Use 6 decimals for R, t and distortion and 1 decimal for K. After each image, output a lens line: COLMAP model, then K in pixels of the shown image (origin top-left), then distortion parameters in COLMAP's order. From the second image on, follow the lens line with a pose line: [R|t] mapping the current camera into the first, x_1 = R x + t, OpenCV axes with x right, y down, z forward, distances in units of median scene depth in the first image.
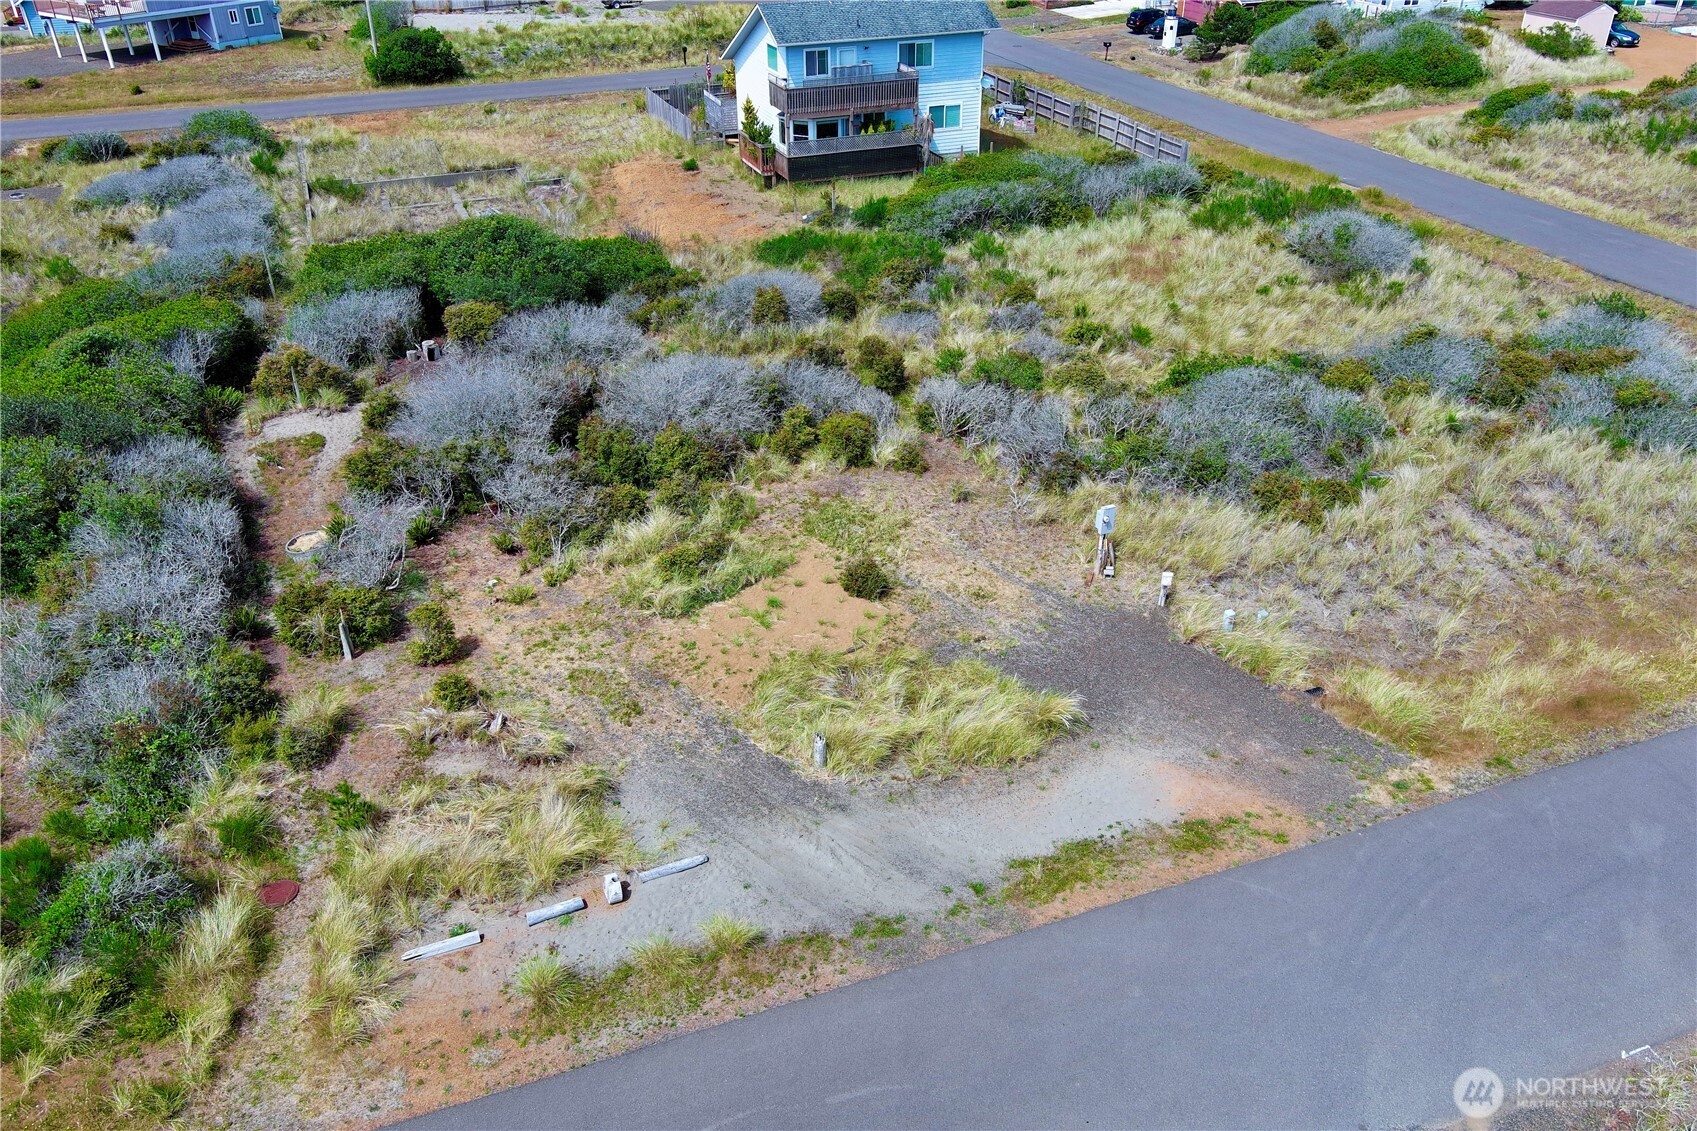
lens RADIAL K [[1310.2, 0, 848.2], [0, 1310.2, 570.3], [0, 0, 1]] dist [0.022746, -0.025590]
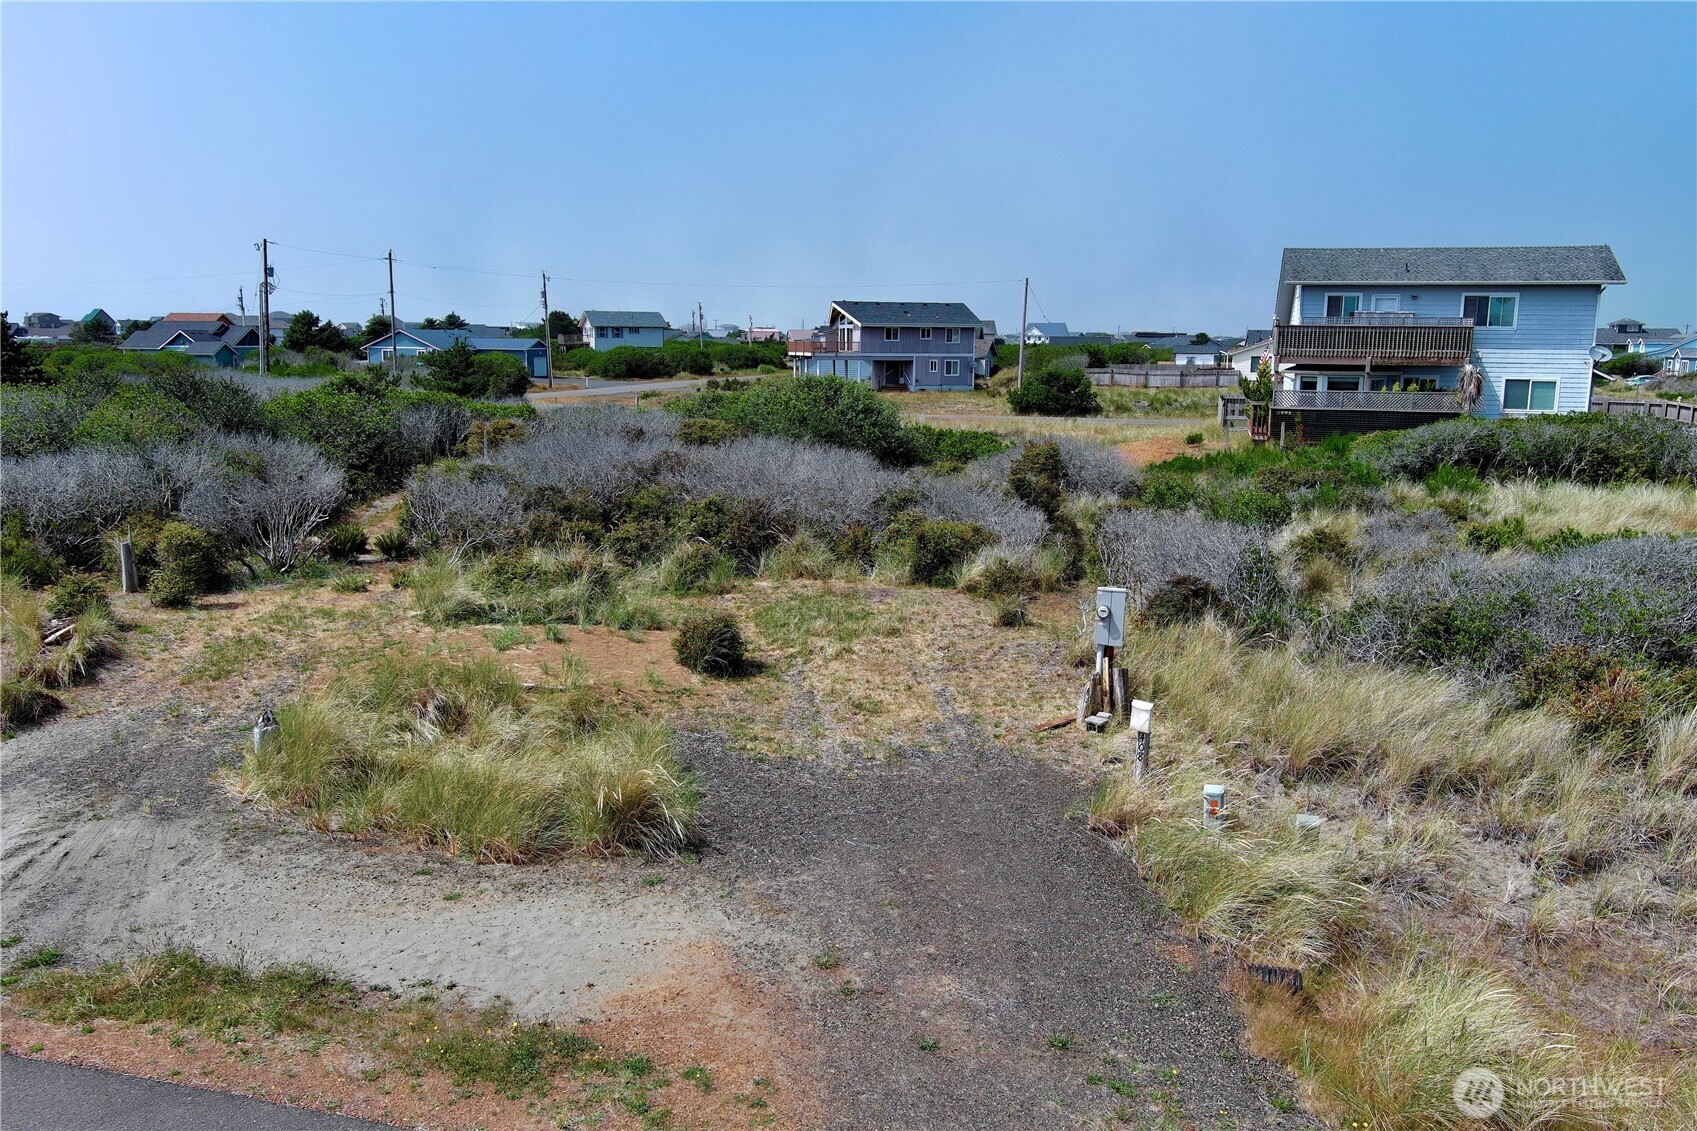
lens RADIAL K [[1310.2, 0, 848.2], [0, 1310.2, 570.3], [0, 0, 1]] dist [0.022746, -0.025590]
pose [[0.803186, 0.120311, -0.583453, 0.384051], [-0.319918, 0.913297, -0.252074, 0.100178], [0.502539, 0.389120, 0.772037, 0.503612]]
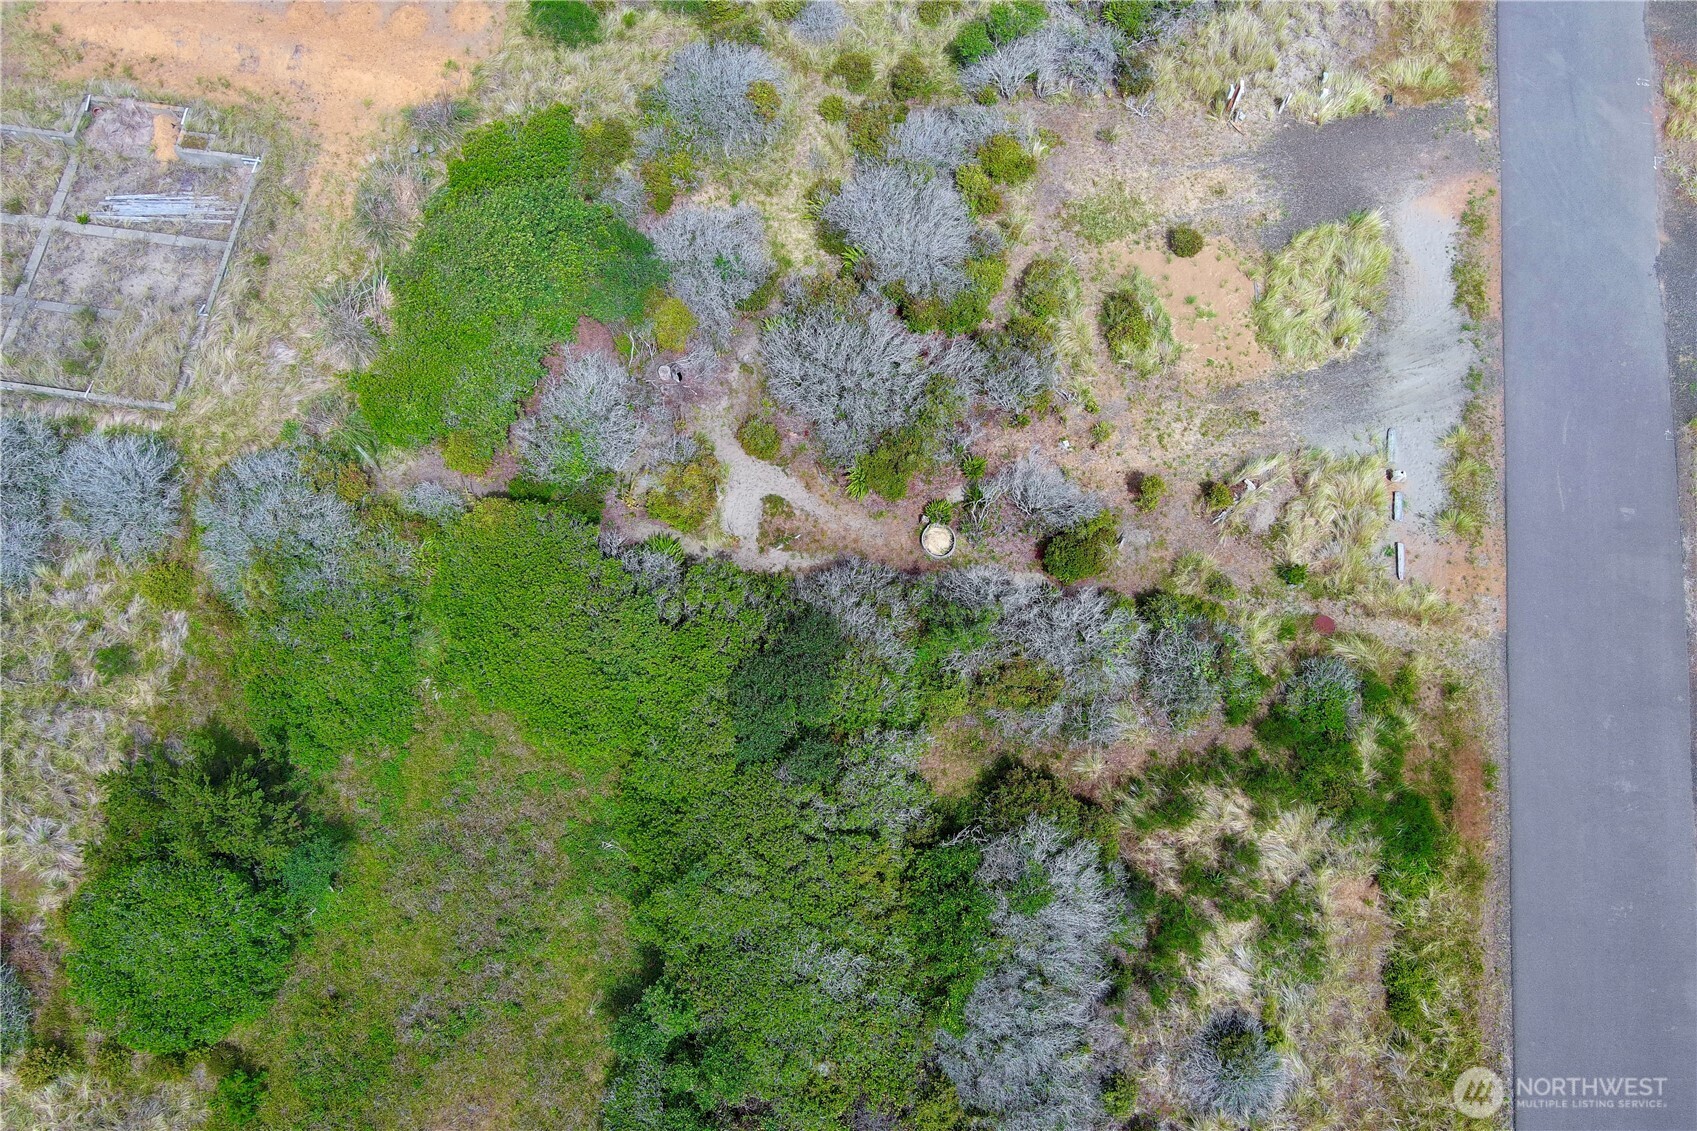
lens RADIAL K [[1333.0, 0, 842.7], [0, 1333.0, 560.0], [0, 0, 1]] dist [0.013833, -0.006329]
pose [[0.494142, -0.816557, 0.298427, -0.844738], [0.444416, 0.532275, 0.720540, -0.971648], [-0.747207, -0.223423, 0.625911, 0.249749]]
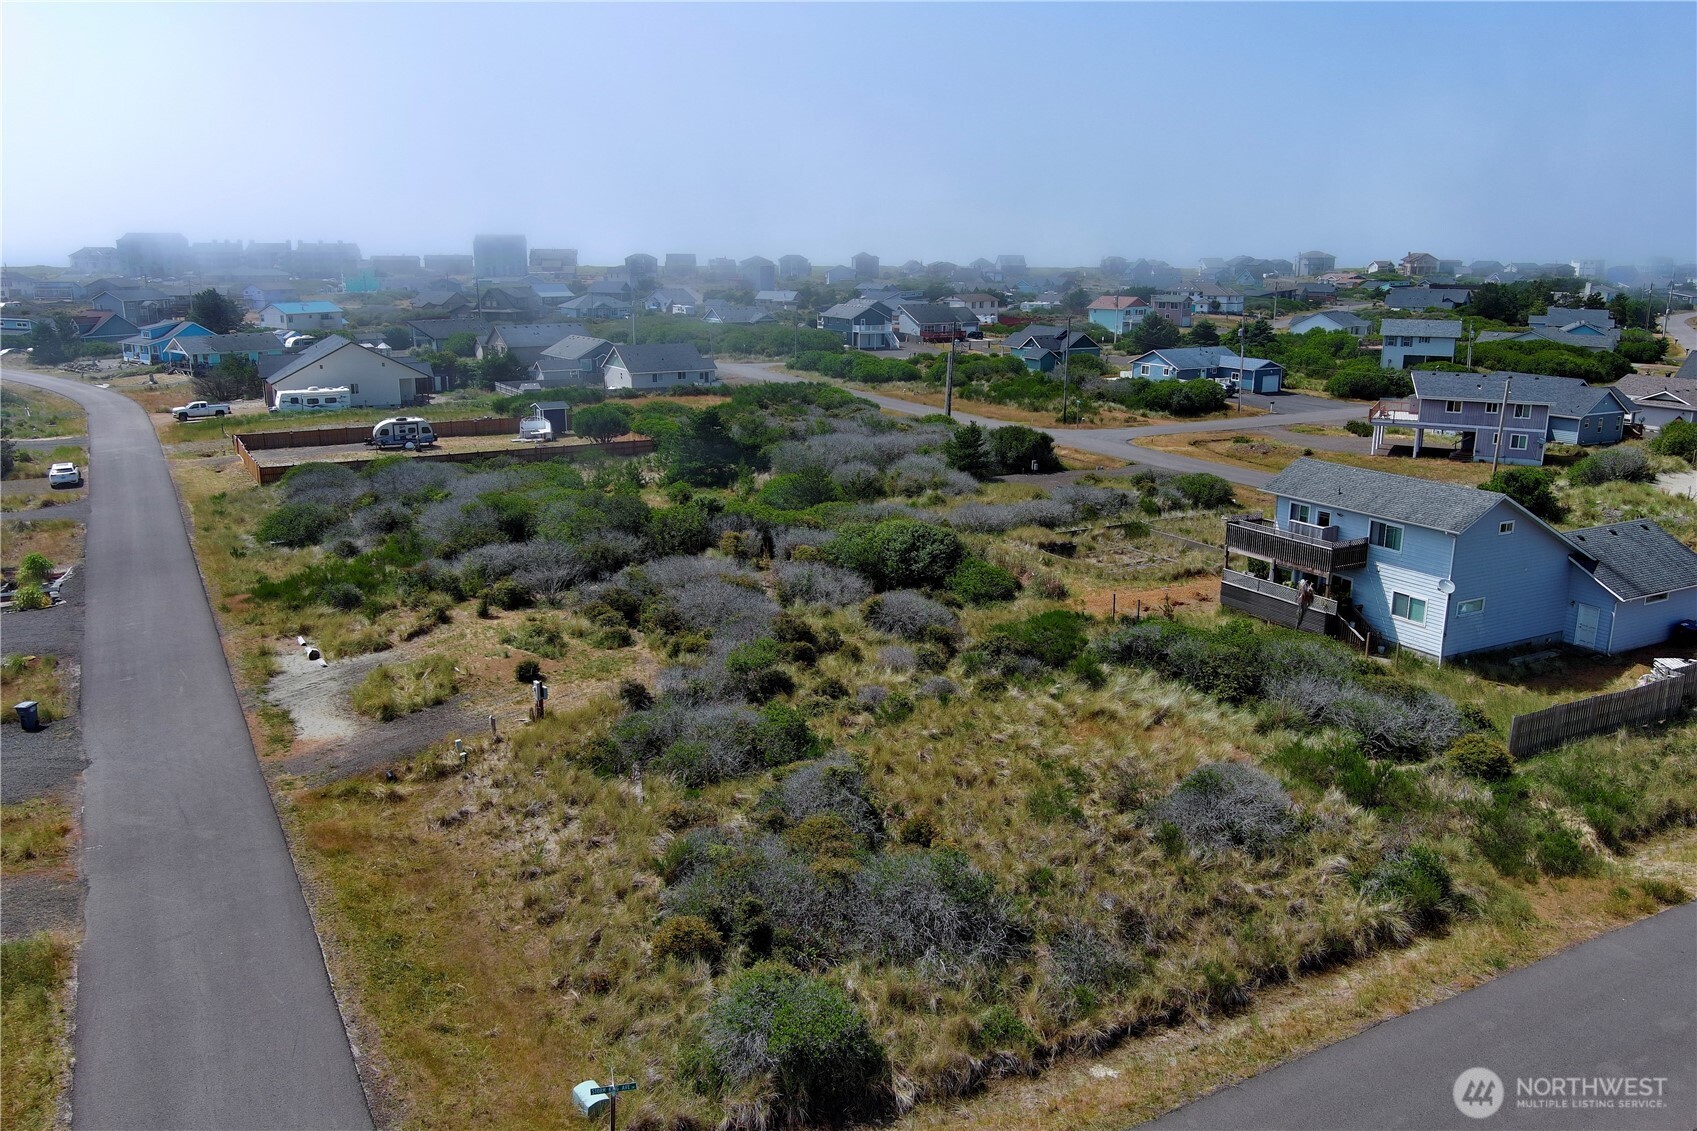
lens RADIAL K [[1318.7, 0, 846.9], [0, 1318.7, 565.8], [0, 0, 1]] dist [0.023271, -0.020538]
pose [[0.140533, 0.248434, -0.958400, 1.634422], [-0.514682, 0.845264, 0.143638, -0.552047], [0.845786, 0.473085, 0.246652, 0.789090]]
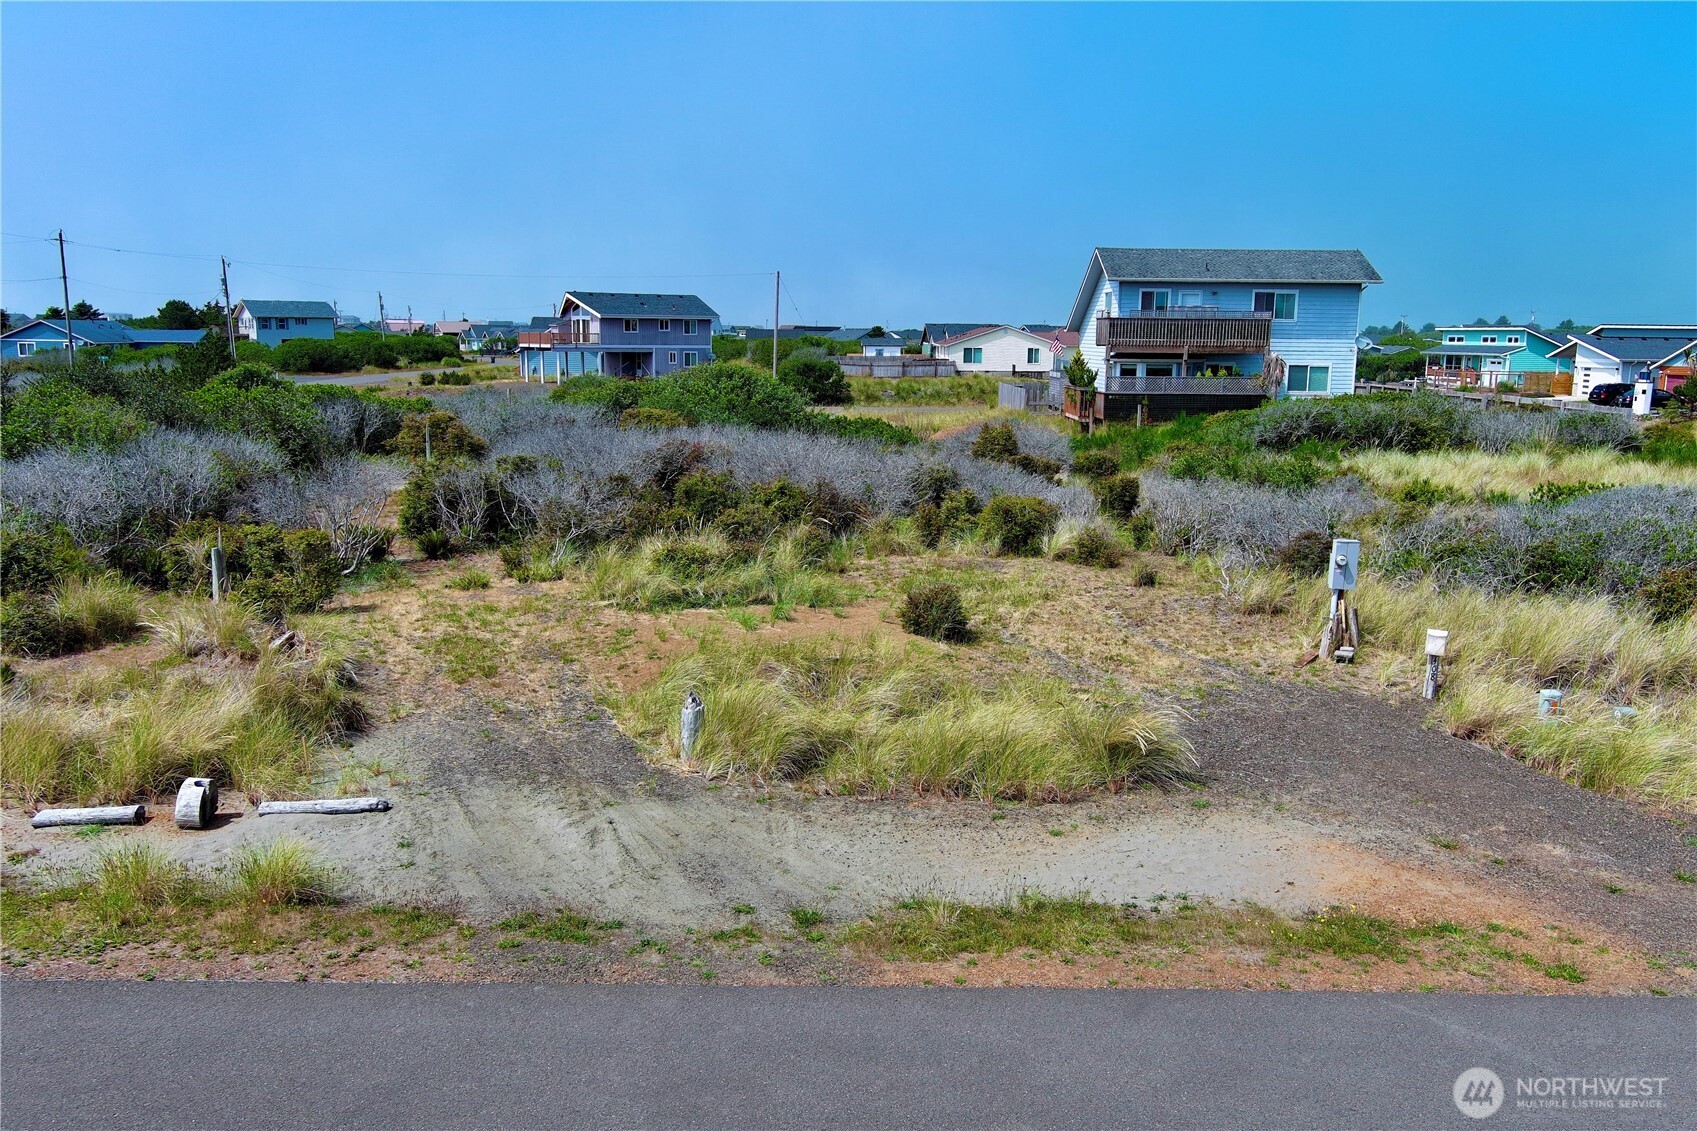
lens RADIAL K [[1312.9, 0, 846.2], [0, 1312.9, 568.1], [0, 0, 1]] dist [0.020818, -0.033079]
pose [[0.935419, 0.080033, -0.344364, 0.177962], [-0.197153, 0.926613, -0.320187, 0.186274], [0.293466, 0.367401, 0.882550, 0.373957]]
